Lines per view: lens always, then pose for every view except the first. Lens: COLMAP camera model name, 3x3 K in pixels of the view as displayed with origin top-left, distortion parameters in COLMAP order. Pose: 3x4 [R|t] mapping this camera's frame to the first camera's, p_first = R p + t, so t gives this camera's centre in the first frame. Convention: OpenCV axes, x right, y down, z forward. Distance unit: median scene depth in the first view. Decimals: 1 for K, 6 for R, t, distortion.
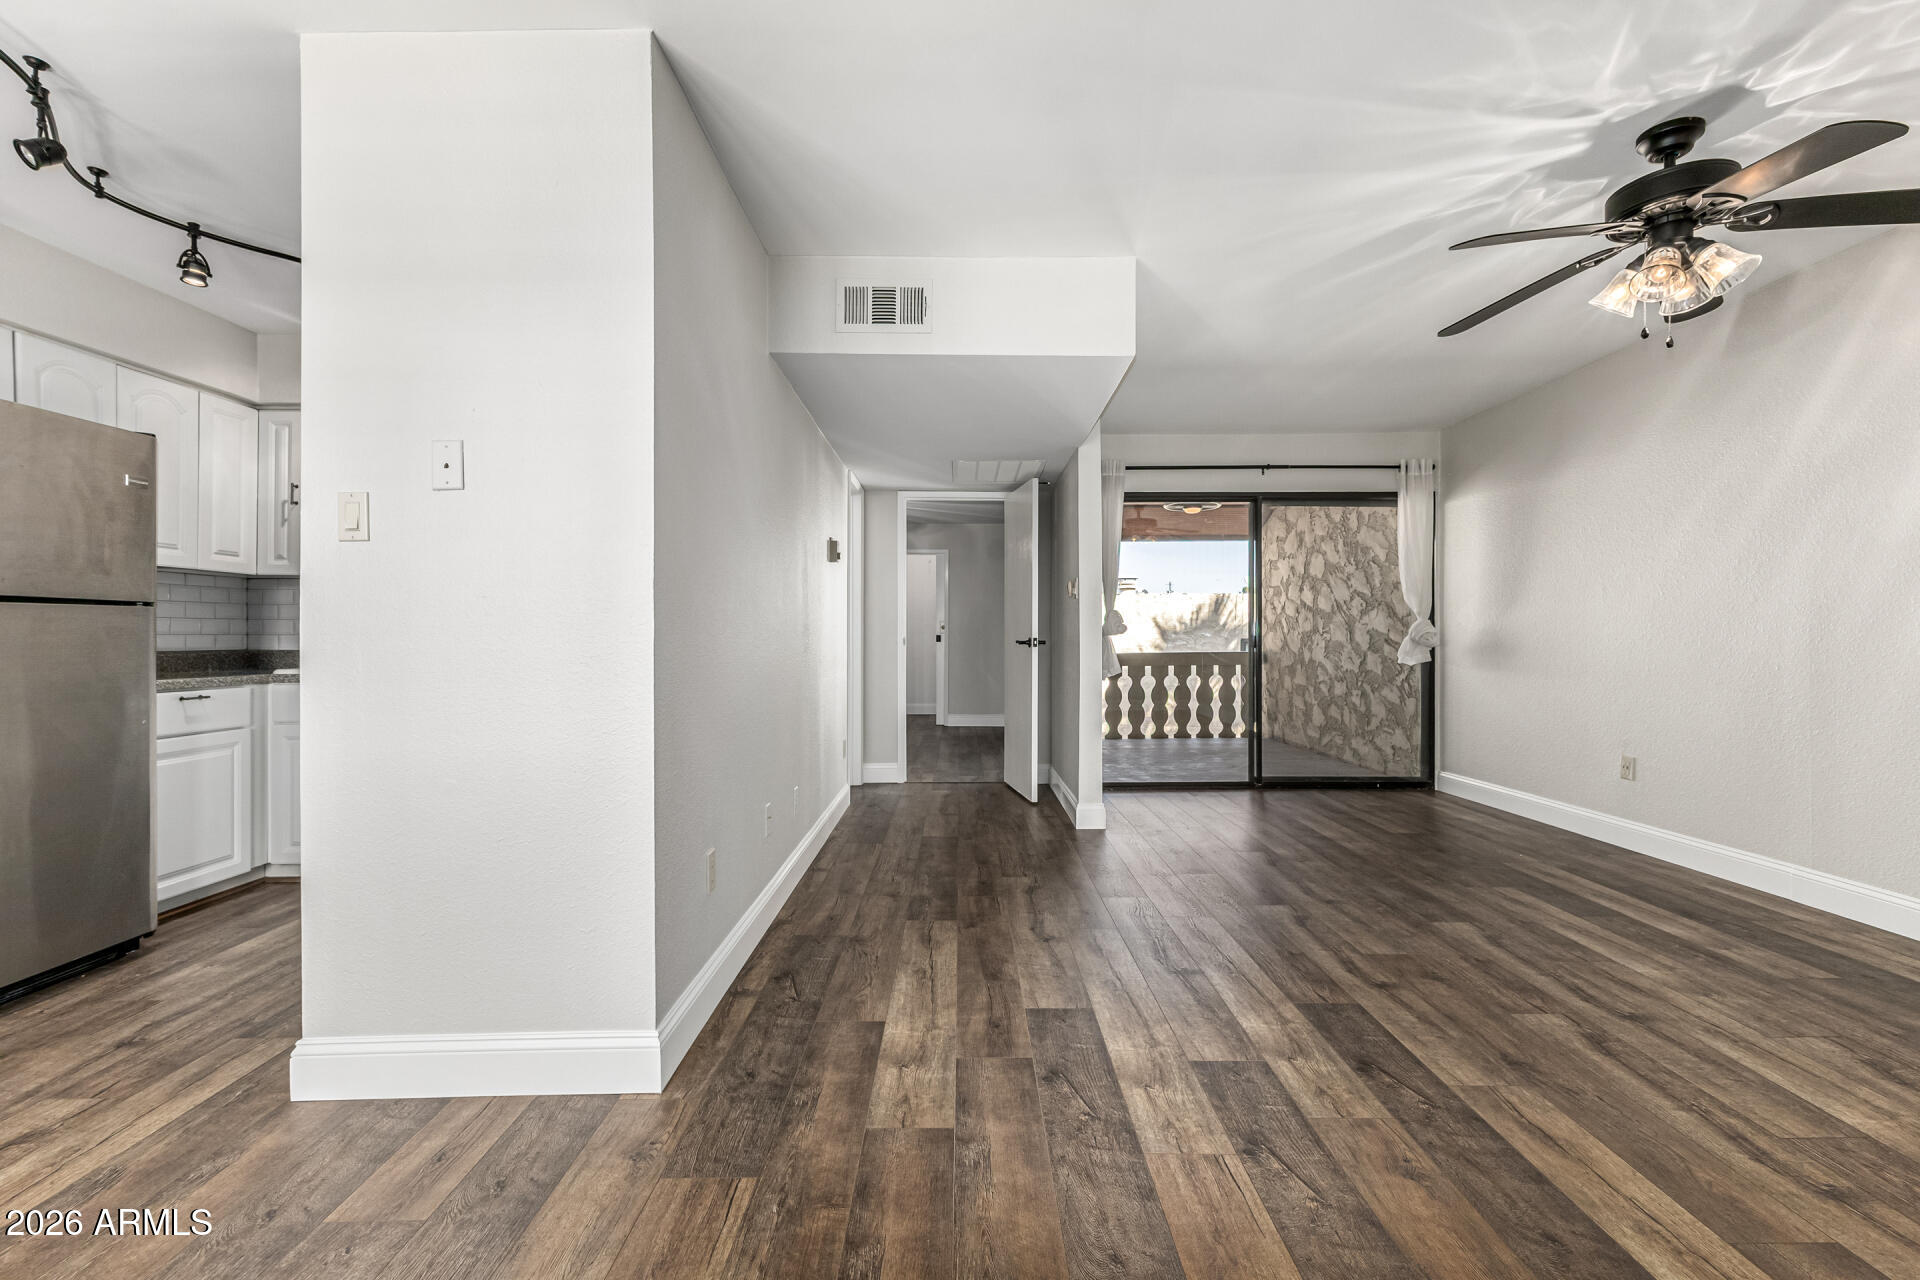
lens RADIAL K [[850.6, 0, 962.8], [0, 850.6, 635.2], [0, 0, 1]] dist [0.026520, -0.010526]
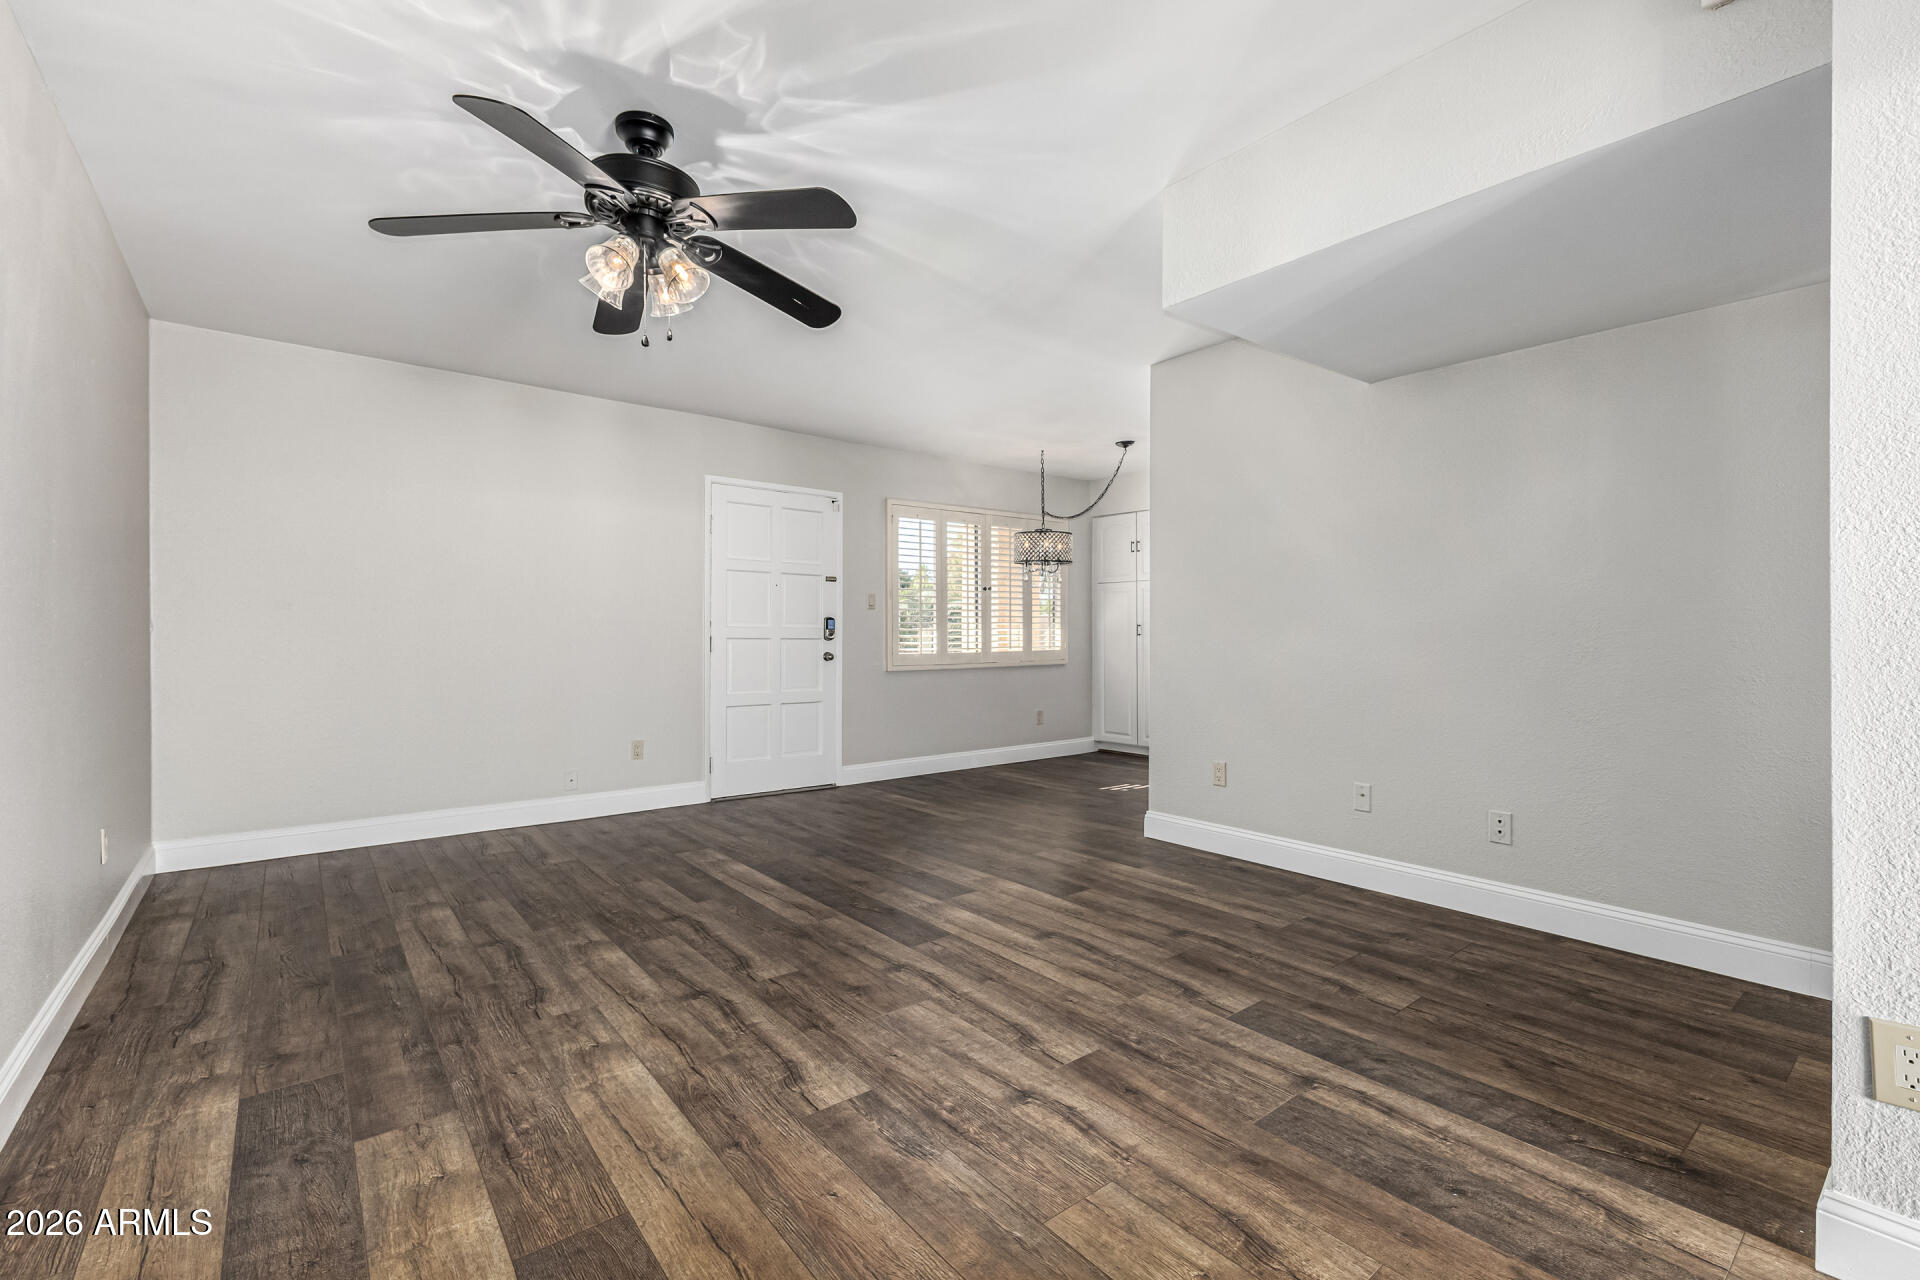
lens RADIAL K [[850.6, 0, 962.8], [0, 850.6, 635.2], [0, 0, 1]] dist [0.026520, -0.010526]
pose [[-0.788341, 0.006492, -0.615205, 0.999070], [0.006142, 0.999978, 0.002683, -0.009364], [0.615208, -0.001664, -0.788363, 1.749608]]
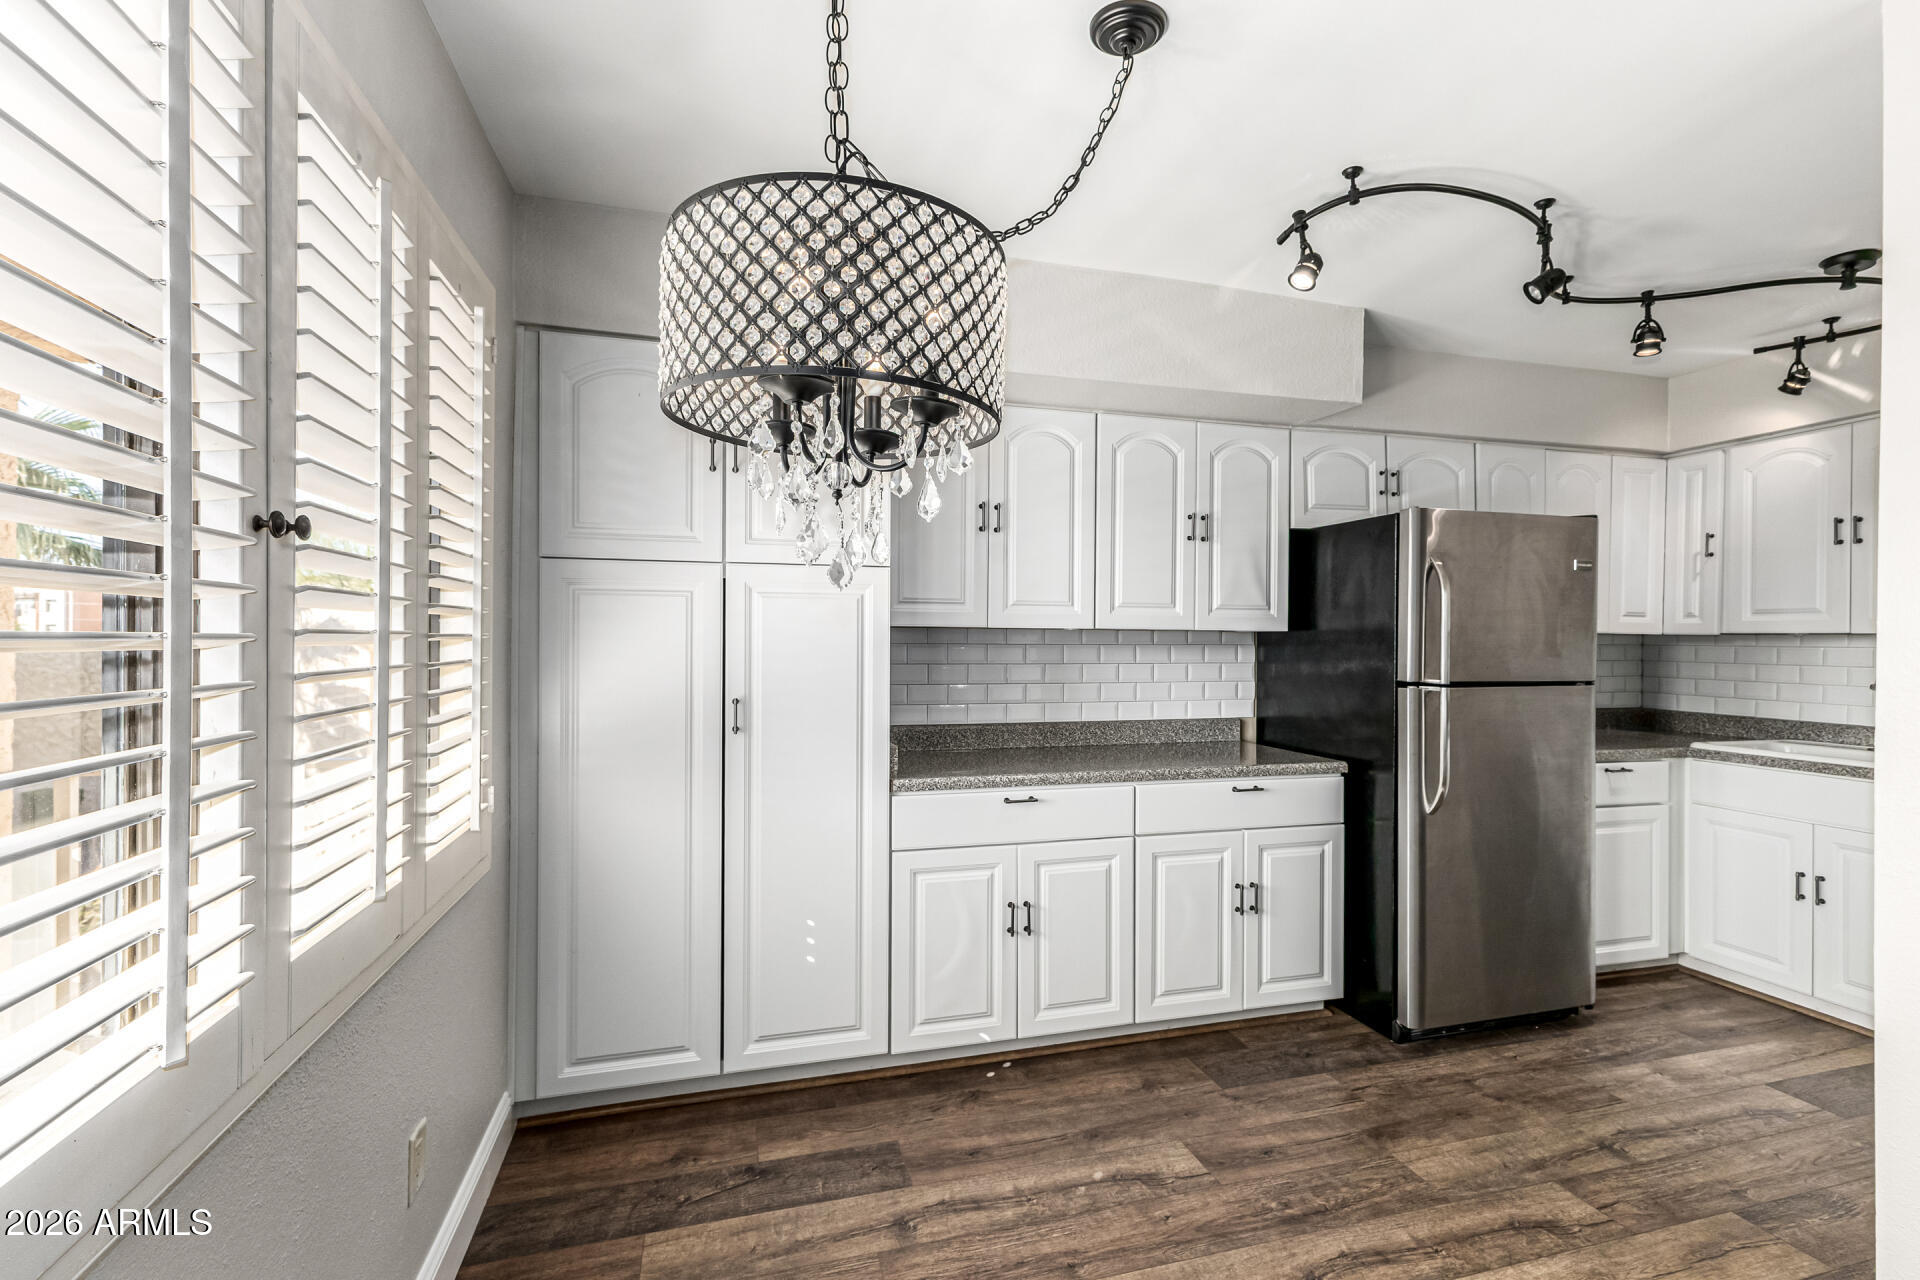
lens RADIAL K [[850.6, 0, 962.8], [0, 850.6, 635.2], [0, 0, 1]] dist [0.026520, -0.010526]
pose [[0.275993, -0.004631, -0.961148, -0.198238], [-0.002622, 0.999981, -0.005572, -0.096041], [0.961156, 0.004058, 0.275976, 0.013710]]
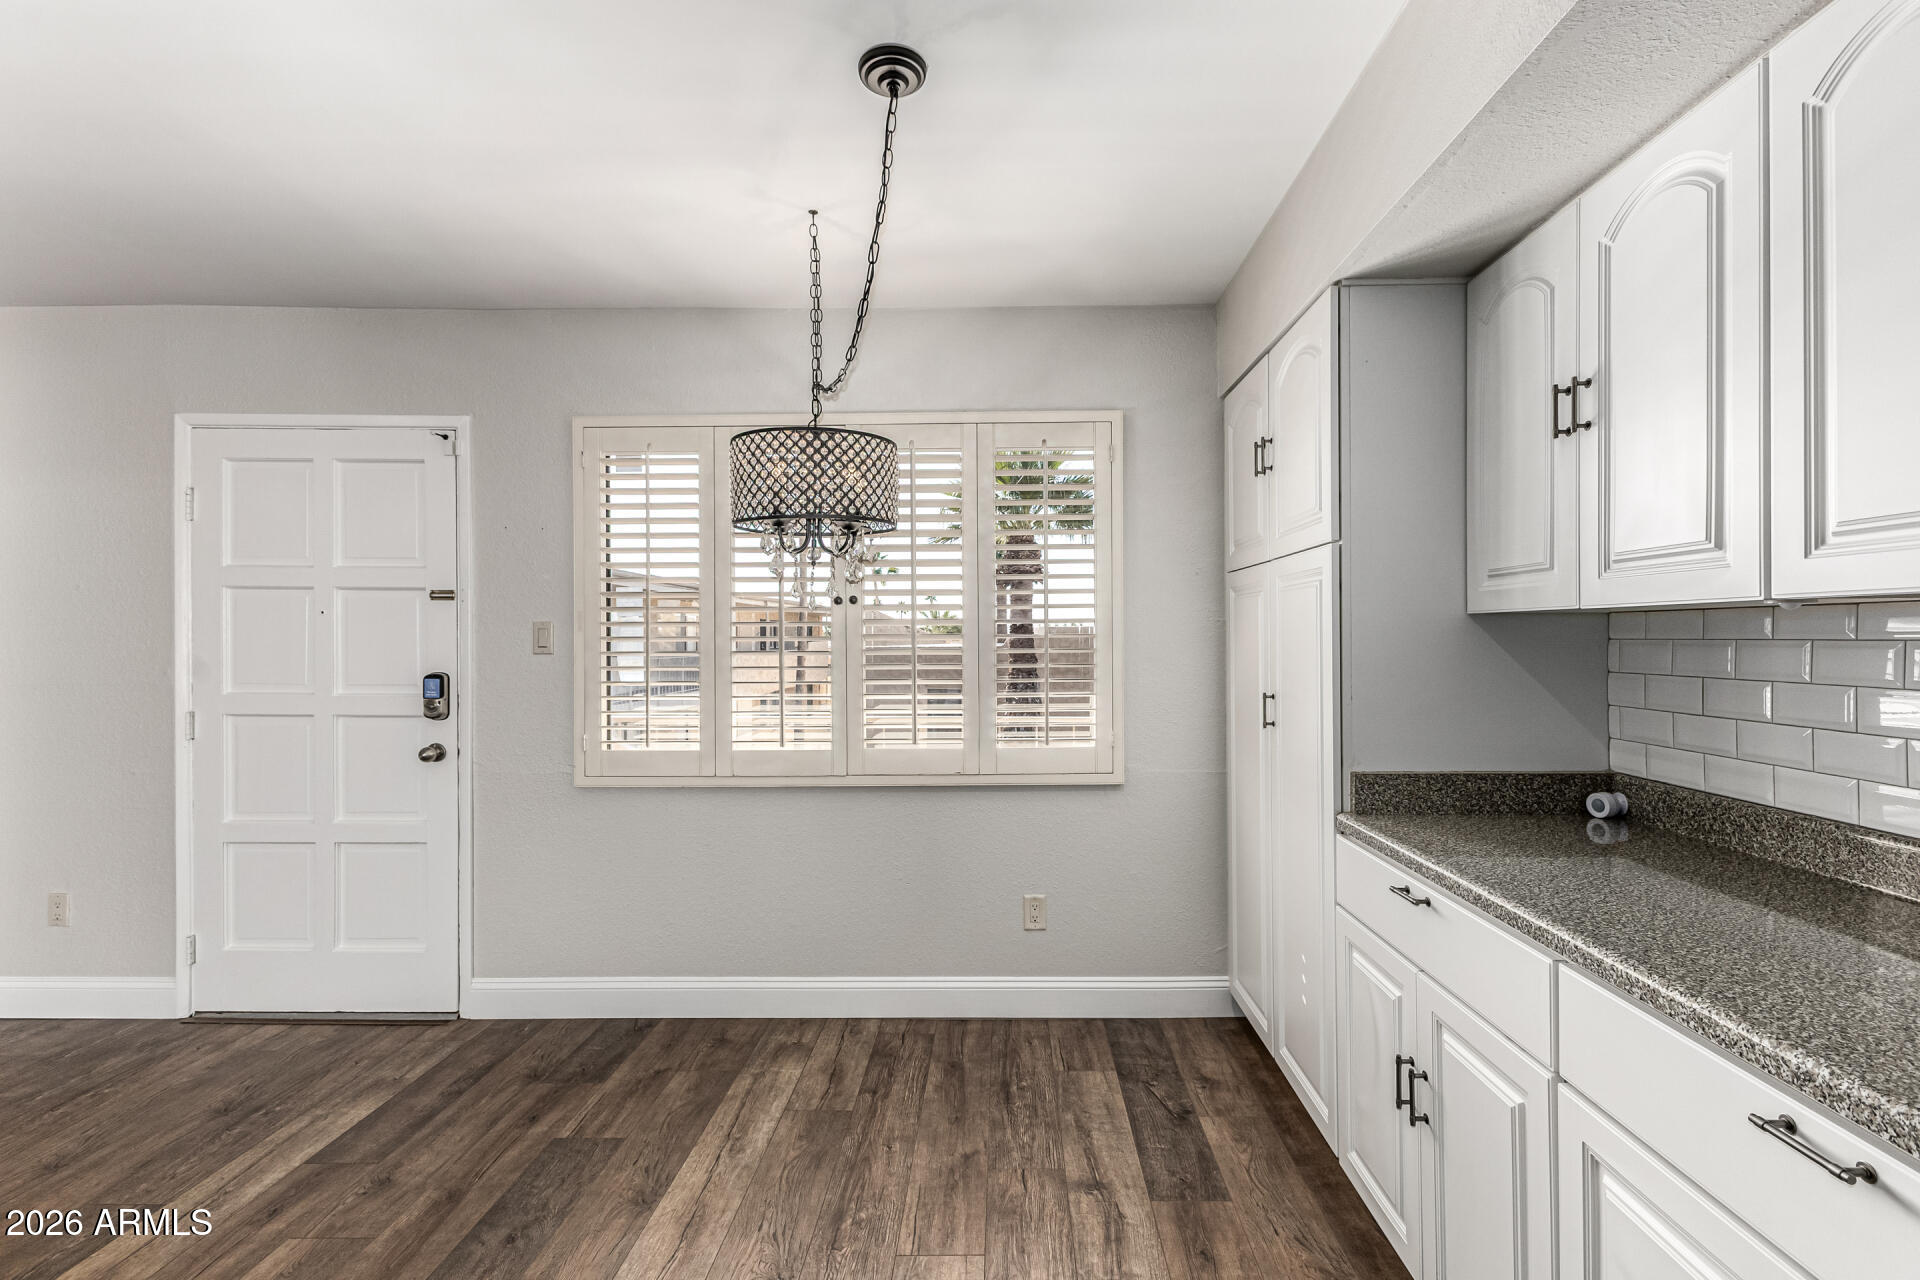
lens RADIAL K [[850.6, 0, 962.8], [0, 850.6, 635.2], [0, 0, 1]] dist [0.026520, -0.010526]
pose [[-0.999818, 0.003675, 0.018729, -0.768445], [0.003620, 0.999989, -0.002948, -0.094407], [-0.018740, -0.002879, -0.999820, 0.876178]]
